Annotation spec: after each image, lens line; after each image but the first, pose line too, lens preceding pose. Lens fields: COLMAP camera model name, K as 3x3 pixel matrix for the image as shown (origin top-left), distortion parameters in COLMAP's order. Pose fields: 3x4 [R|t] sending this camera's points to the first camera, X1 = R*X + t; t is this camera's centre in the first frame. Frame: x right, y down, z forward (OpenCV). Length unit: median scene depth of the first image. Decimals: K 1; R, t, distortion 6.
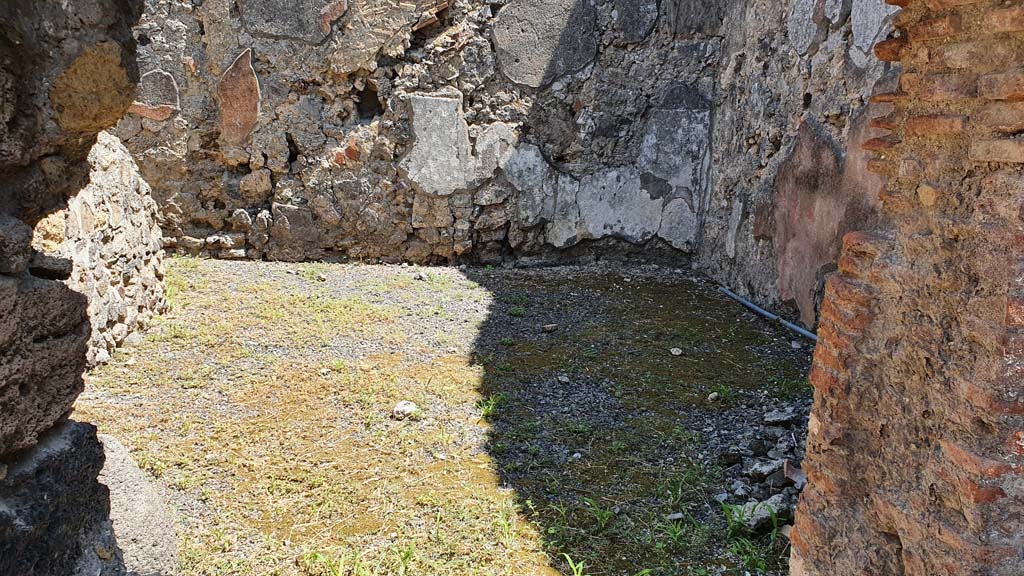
lens RADIAL K [[804.0, 0, 512.2], [0, 804.0, 281.1], [0, 0, 1]] dist [0.043608, -0.043447]
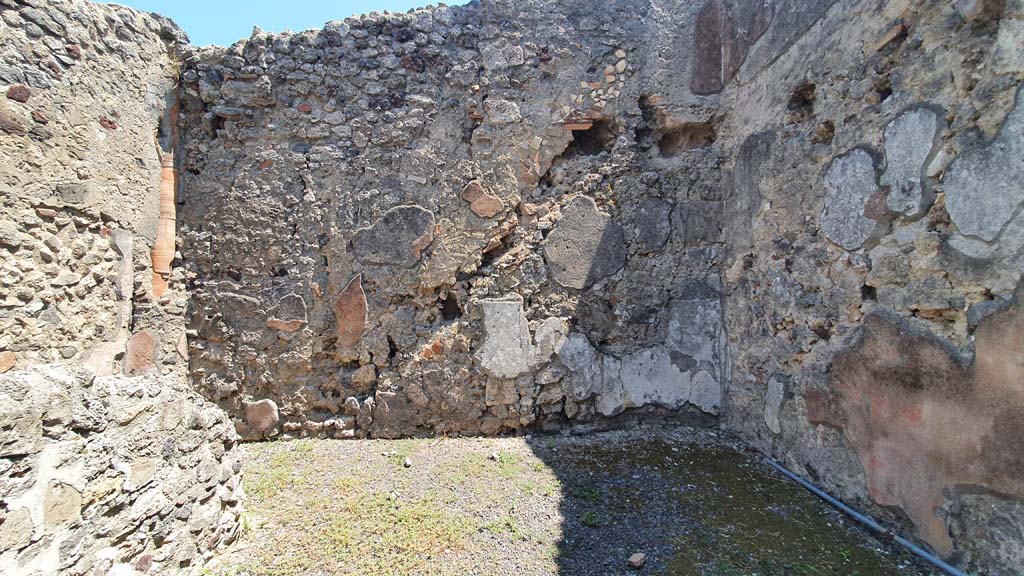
lens RADIAL K [[404.4, 0, 508.9], [0, 404.4, 284.6], [0, 0, 1]] dist [0.000788, -0.011953]
pose [[0.994930, -0.056716, -0.083048, -0.029928], [0.036699, 0.973611, -0.225244, -0.110261], [0.093631, 0.221054, 0.970757, 0.378097]]
